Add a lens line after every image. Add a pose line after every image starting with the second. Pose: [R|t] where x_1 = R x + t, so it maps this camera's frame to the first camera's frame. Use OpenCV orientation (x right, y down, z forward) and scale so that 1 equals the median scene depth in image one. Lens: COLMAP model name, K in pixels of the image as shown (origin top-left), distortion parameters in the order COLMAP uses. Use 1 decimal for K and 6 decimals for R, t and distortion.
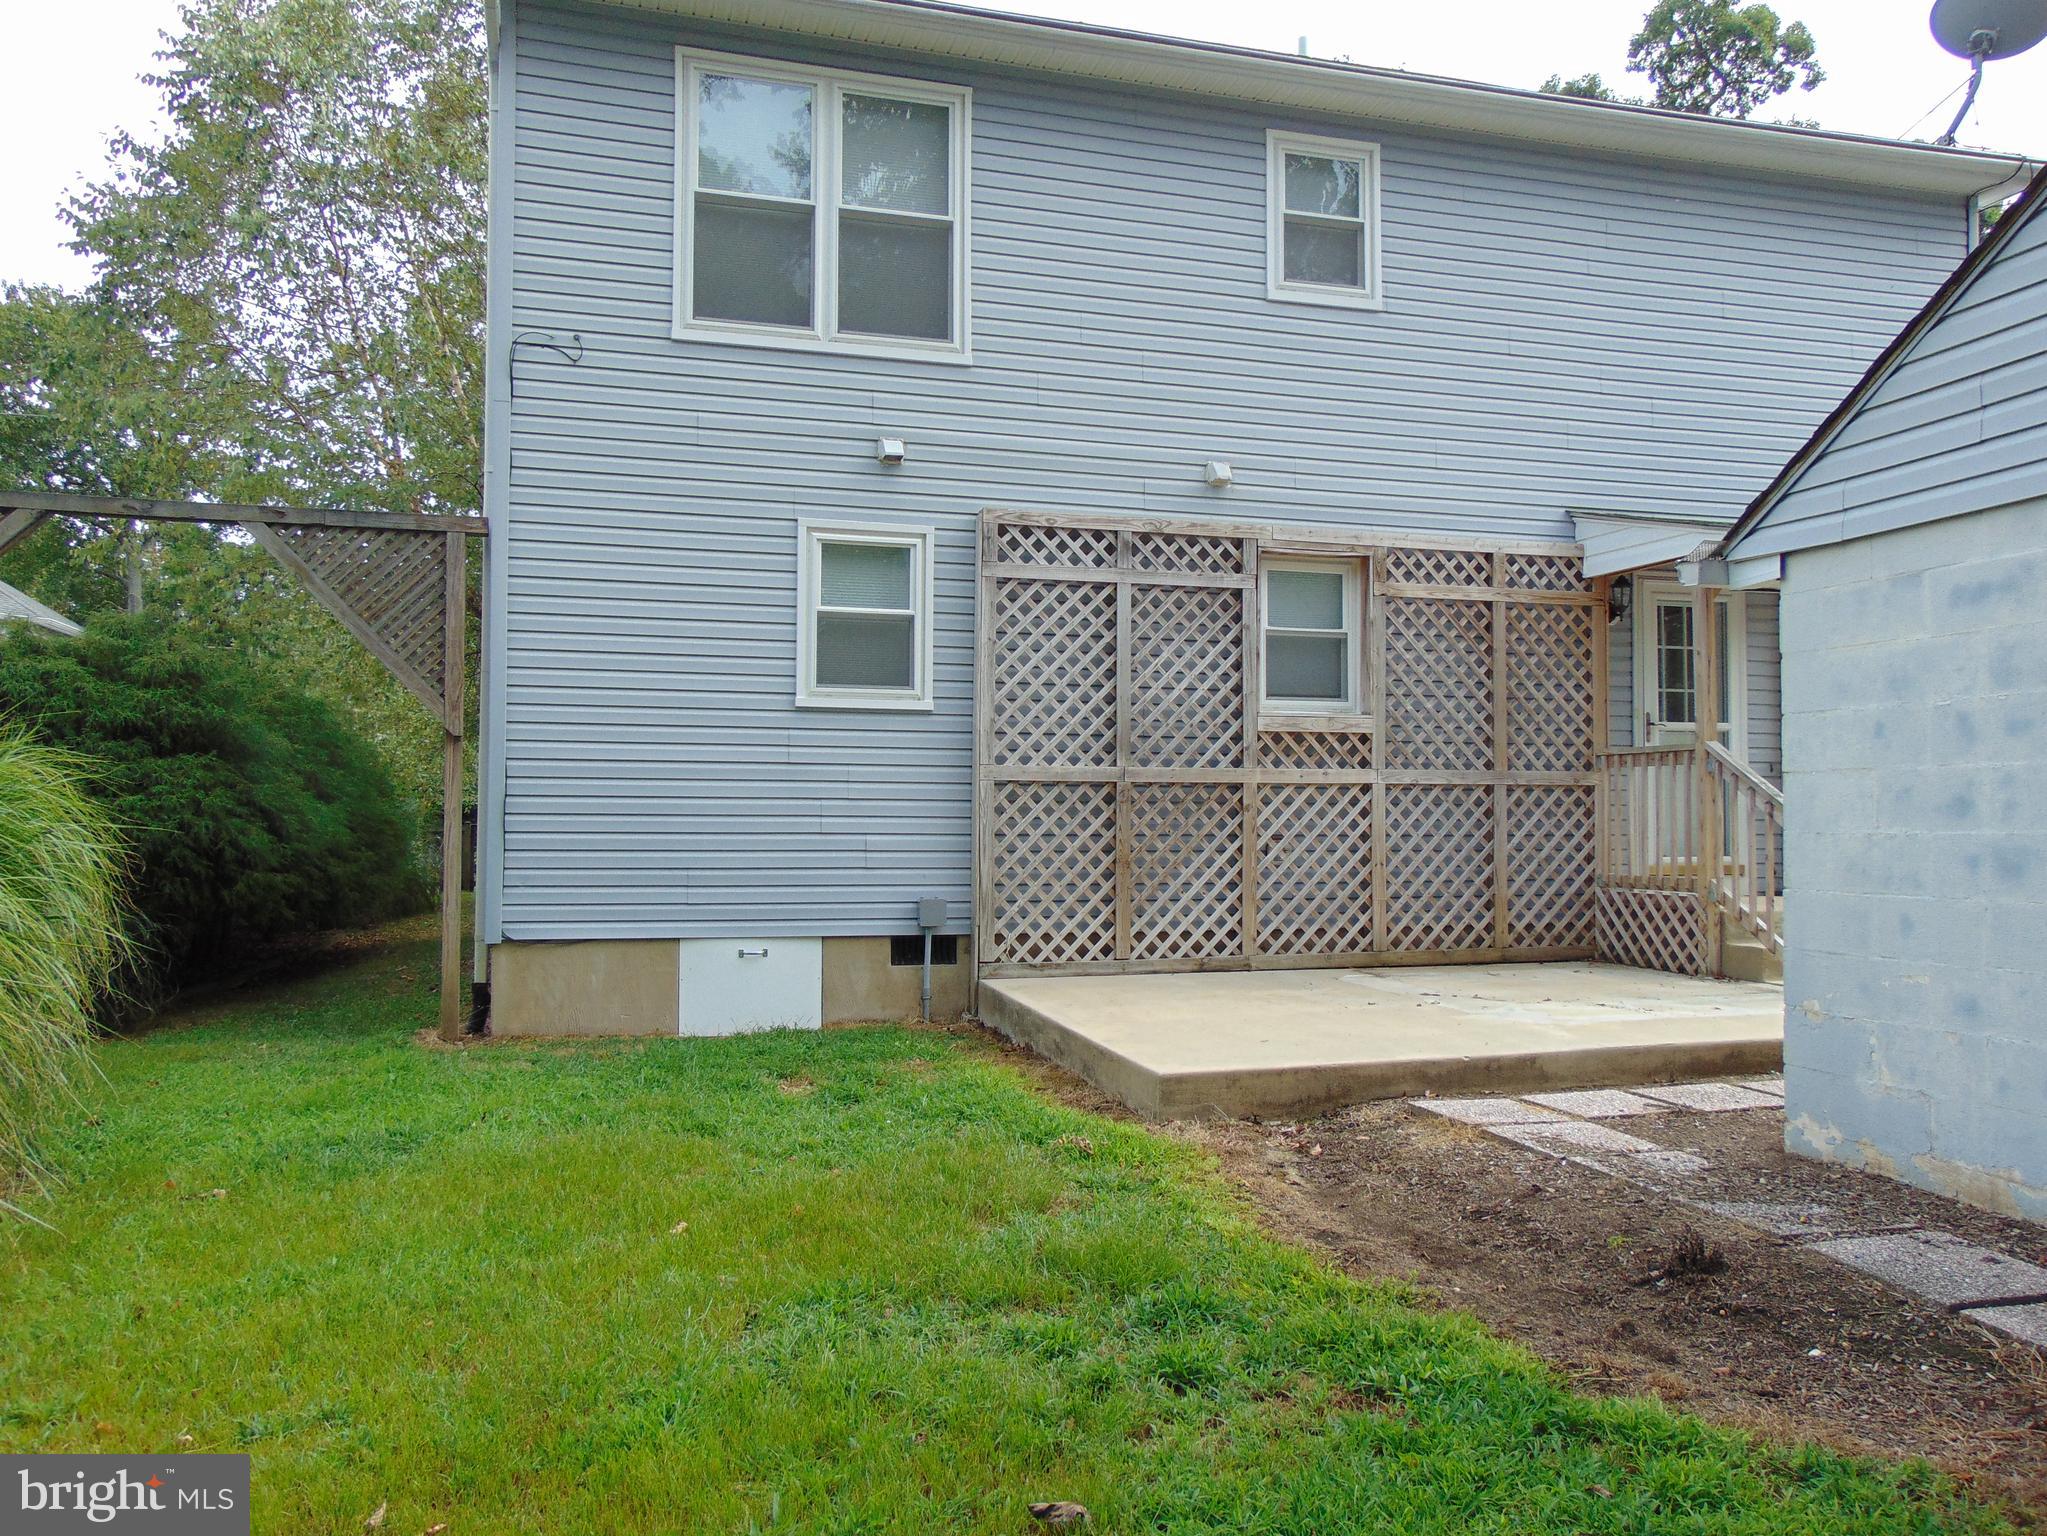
lens RADIAL K [[1557.6, 0, 1022.7], [0, 1557.6, 776.8], [0, 0, 1]] dist [-0.005421, 0.046994]
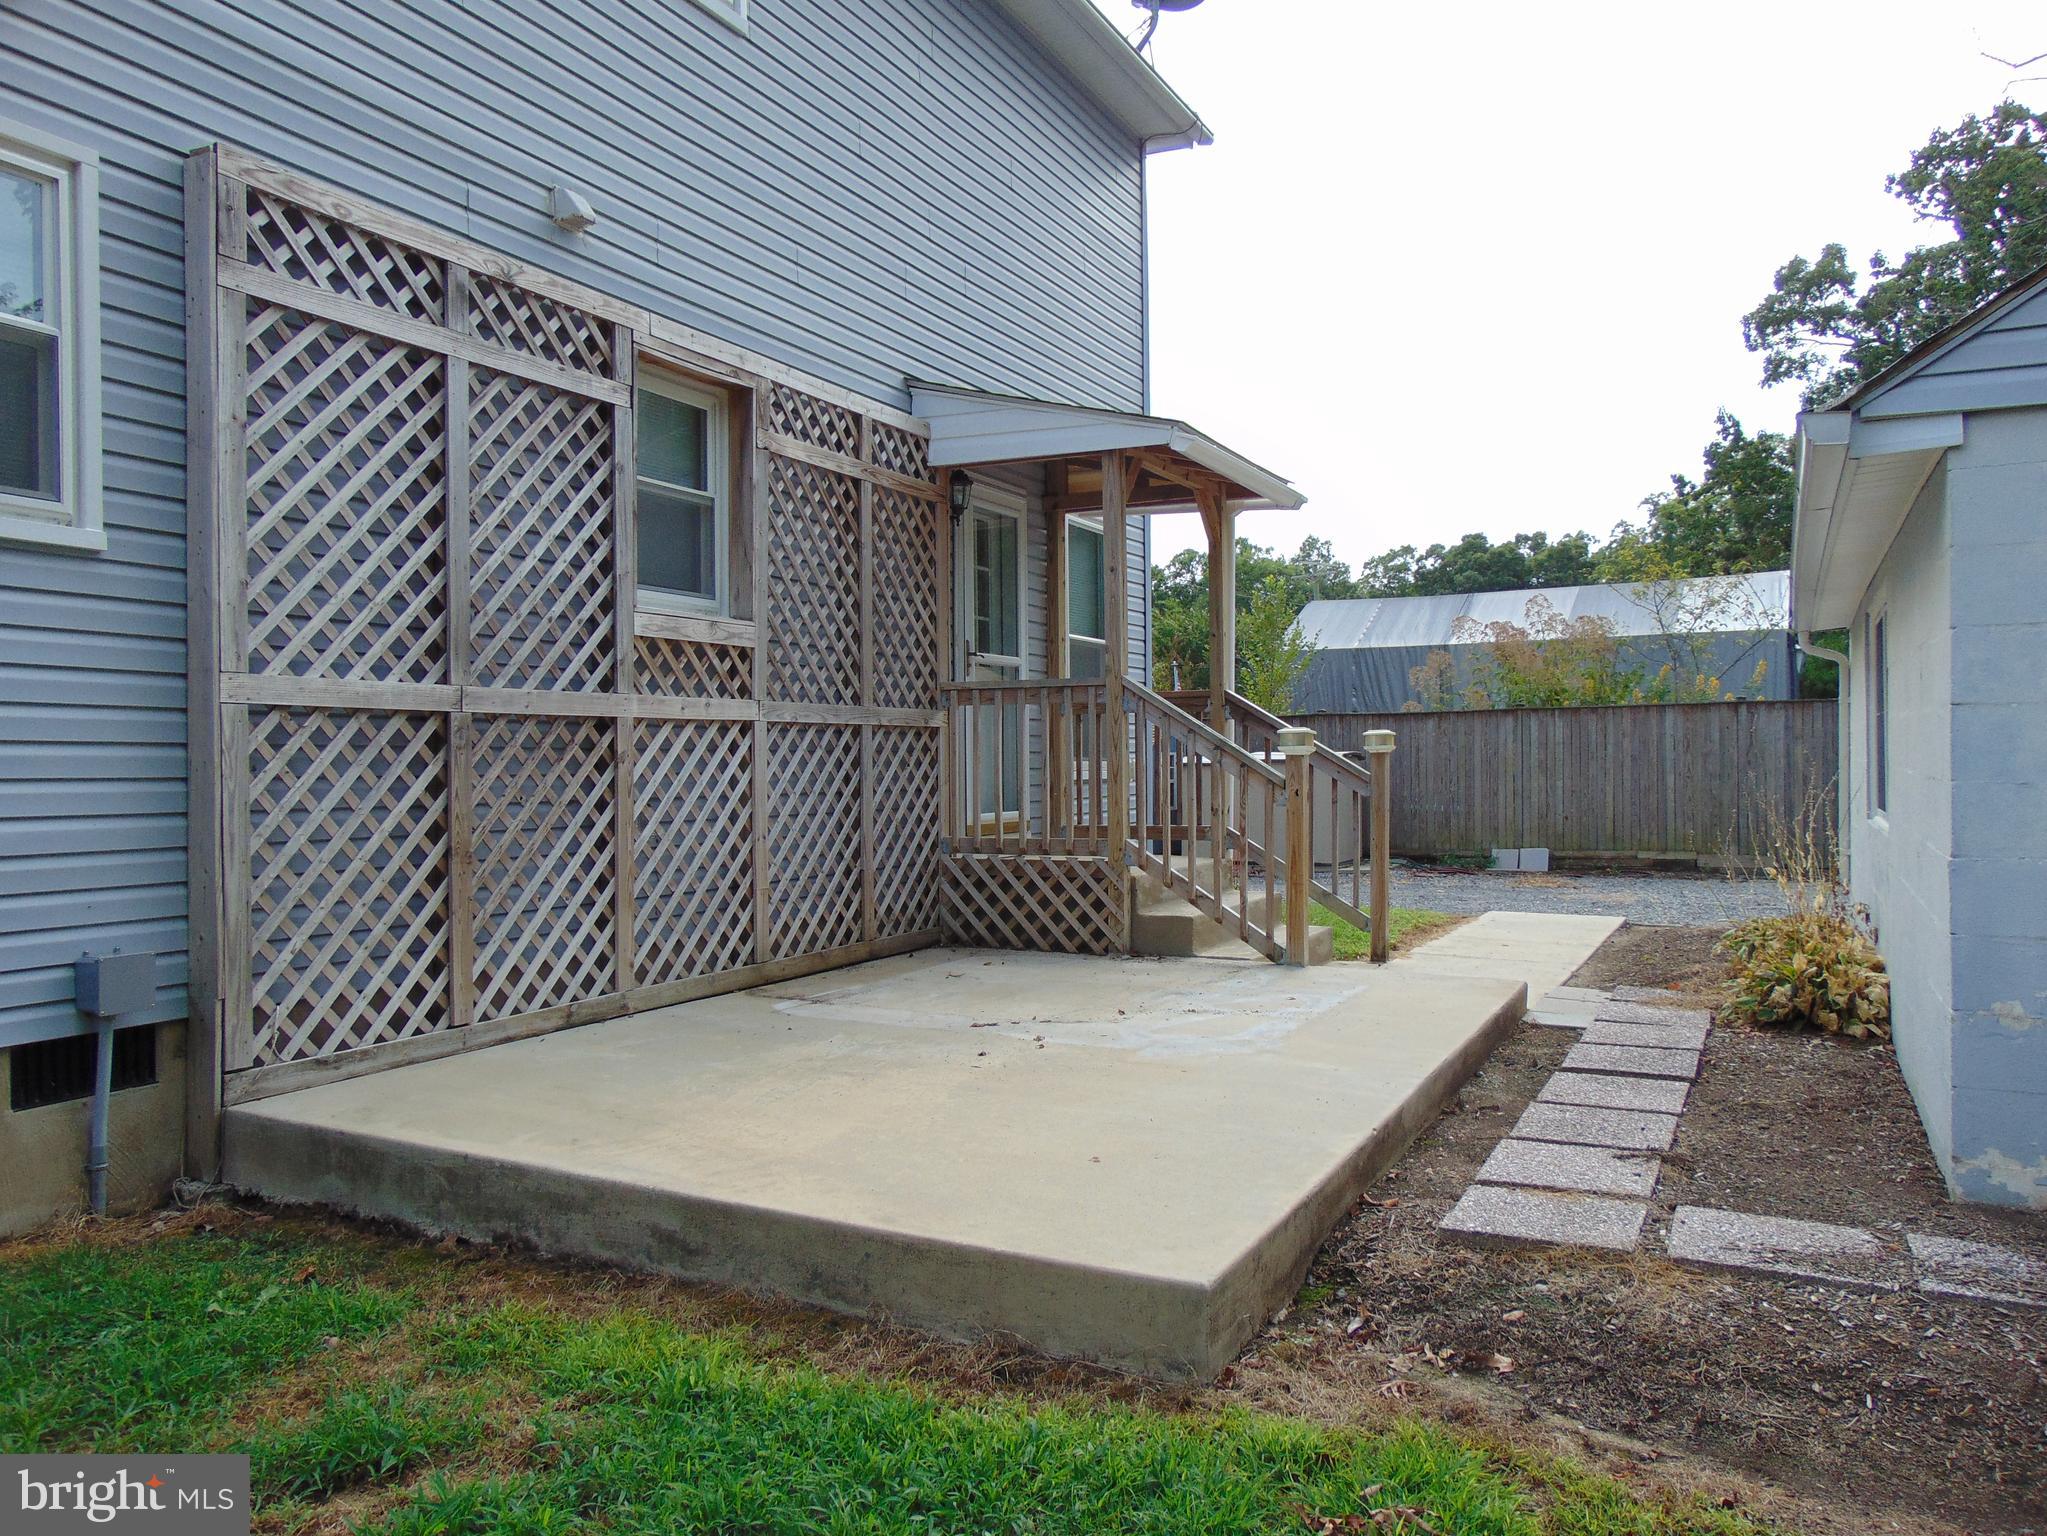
lens RADIAL K [[1557.6, 0, 1022.7], [0, 1557.6, 776.8], [0, 0, 1]] dist [-0.005421, 0.046994]
pose [[0.673211, -0.014646, 0.739306, -0.211441], [-0.009360, 0.999555, 0.028324, 0.008580], [-0.739391, -0.025988, 0.672774, 0.460678]]
